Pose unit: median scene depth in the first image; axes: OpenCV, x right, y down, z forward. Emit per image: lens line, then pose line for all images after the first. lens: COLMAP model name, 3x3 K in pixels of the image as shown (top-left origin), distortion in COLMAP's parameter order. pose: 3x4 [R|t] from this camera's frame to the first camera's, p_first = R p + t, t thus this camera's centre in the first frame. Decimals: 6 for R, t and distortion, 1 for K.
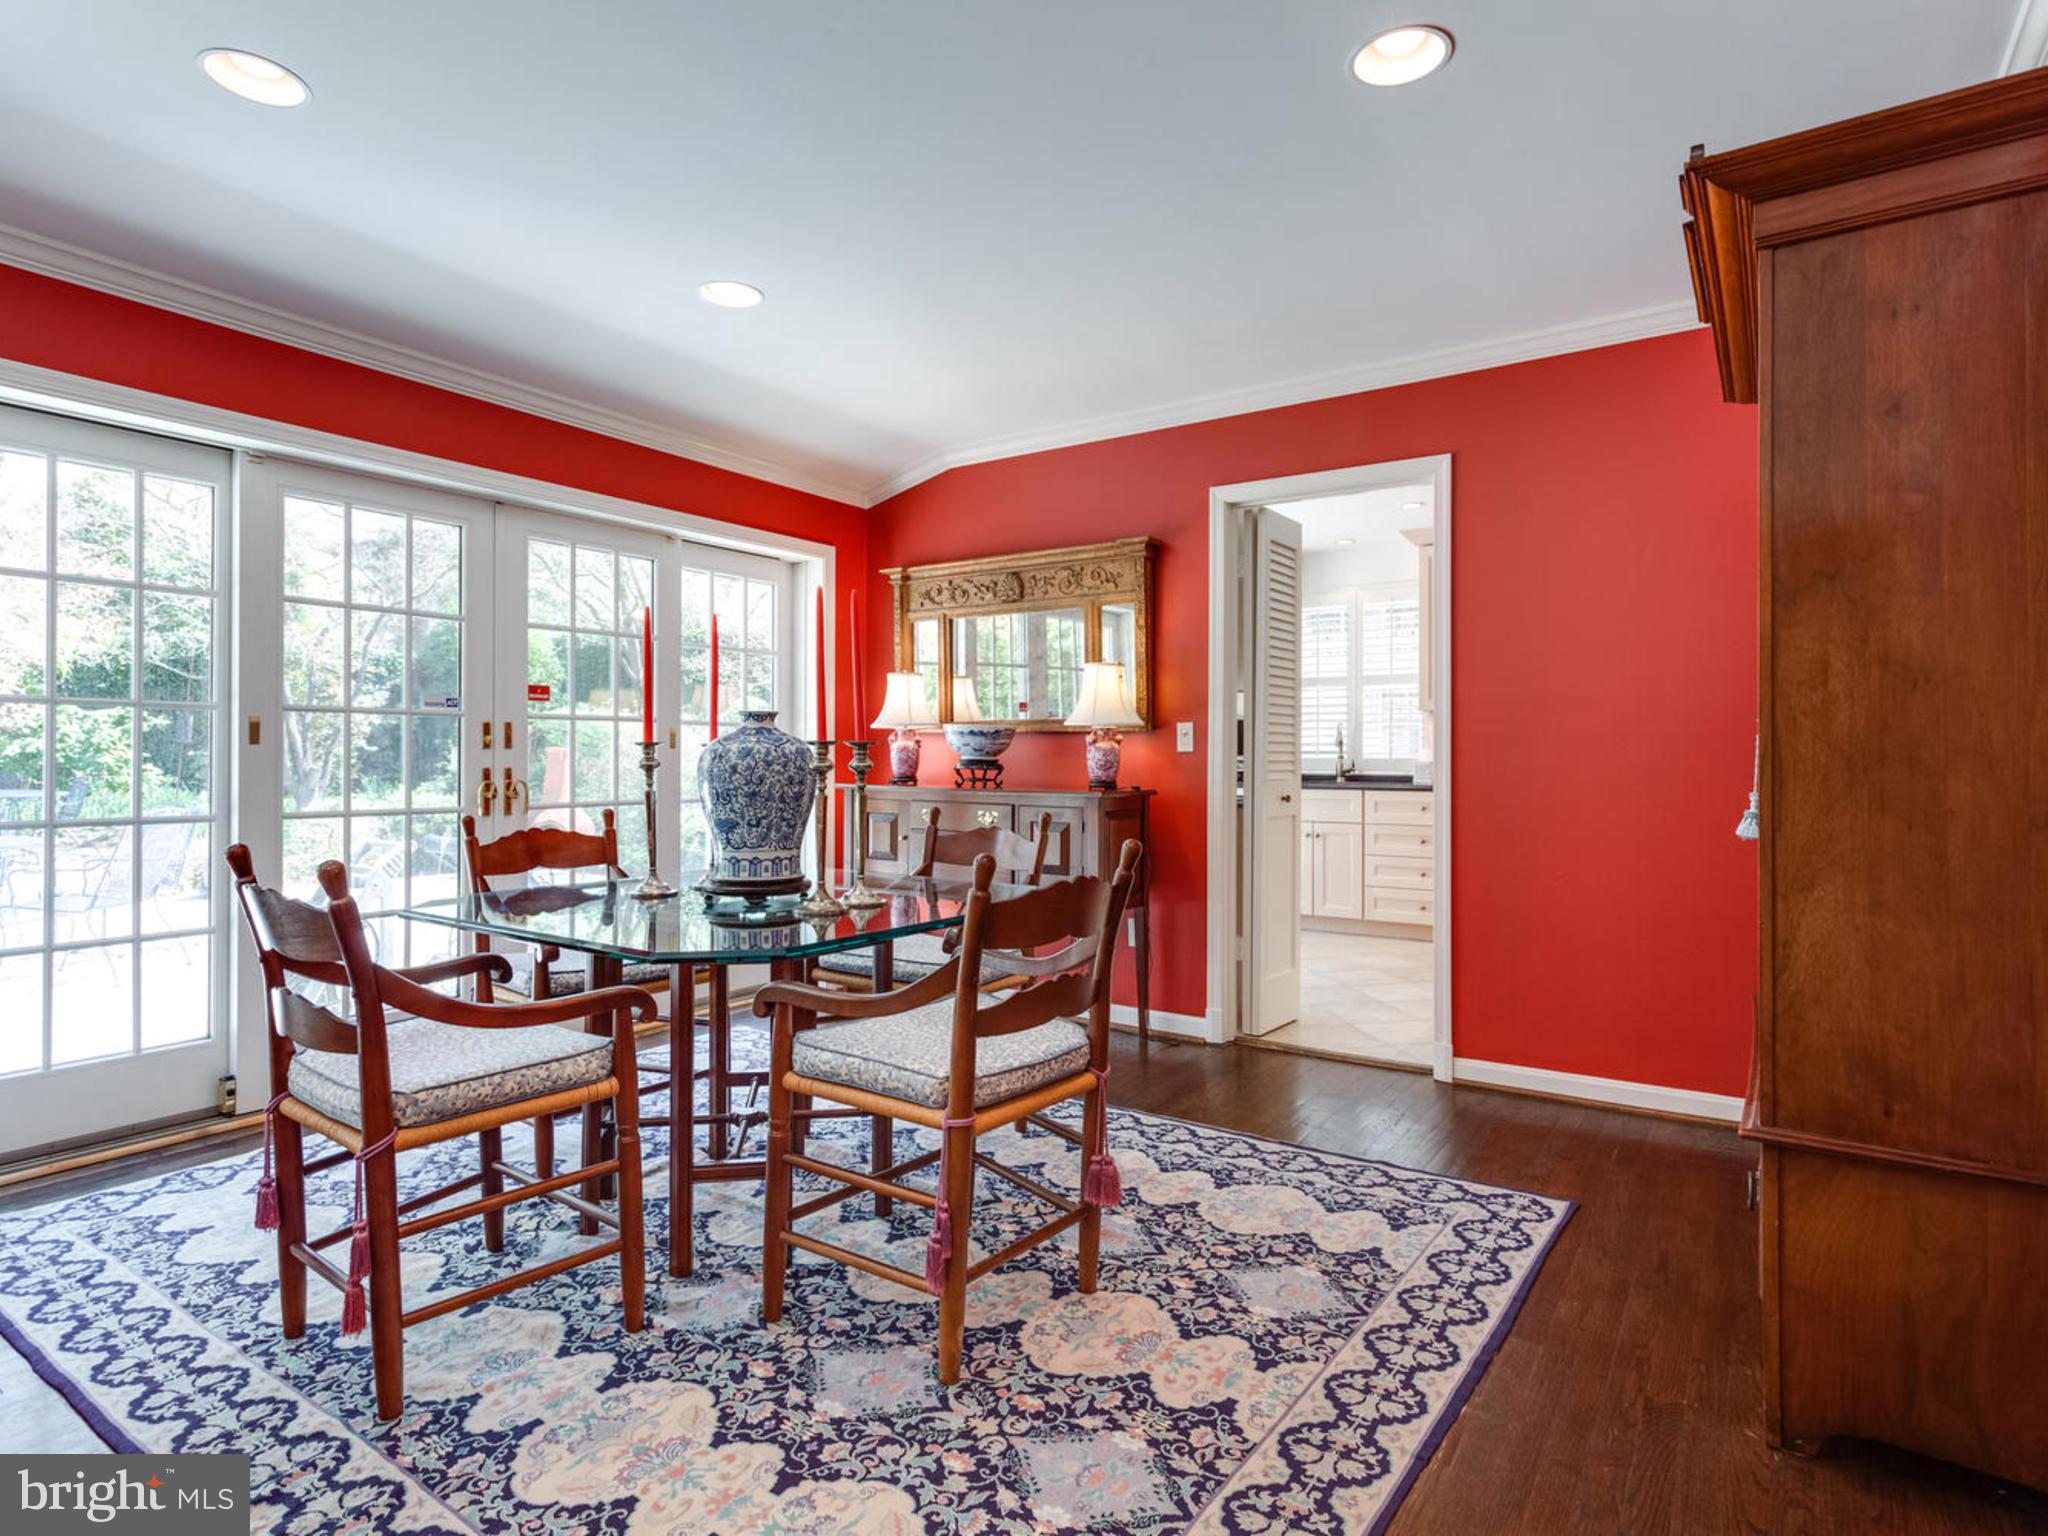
lens RADIAL K [[1119.2, 0, 1026.8], [0, 1119.2, 765.1], [0, 0, 1]] dist [0.001885, -0.000595]
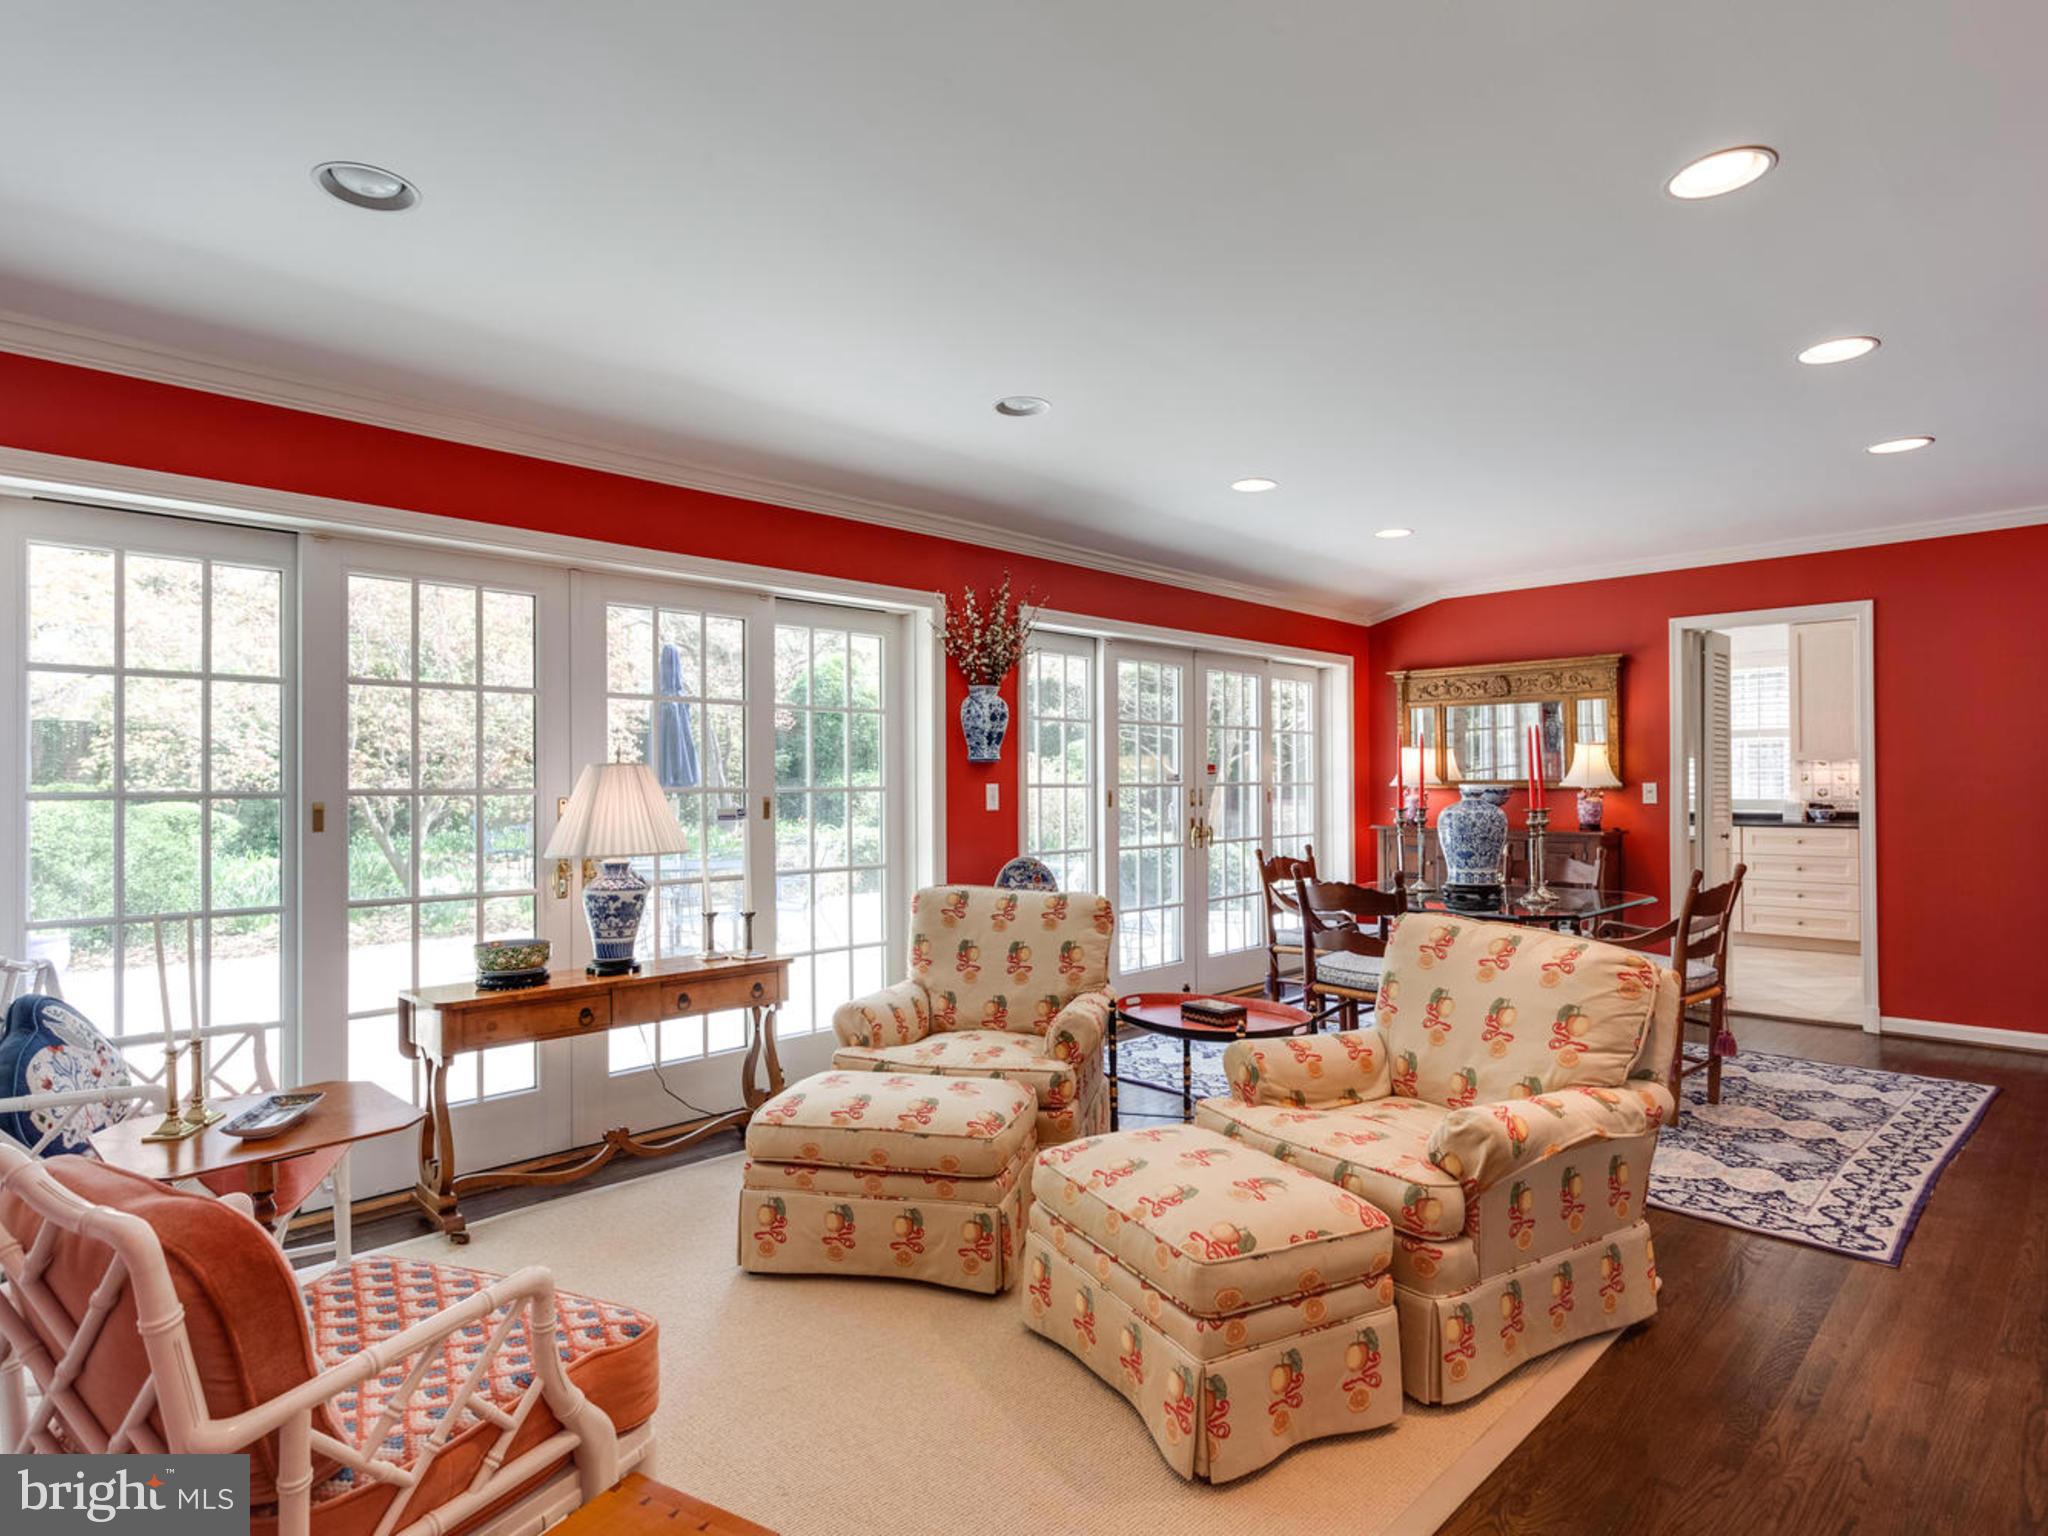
lens RADIAL K [[1119.2, 0, 1022.0], [0, 1119.2, 784.3], [0, 0, 1]] dist [0.001885, -0.000595]
pose [[0.981695, -0.009082, -0.190245, -0.372082], [0.007673, 0.999937, -0.008144, -0.030783], [0.190307, 0.006535, 0.981703, -0.549940]]
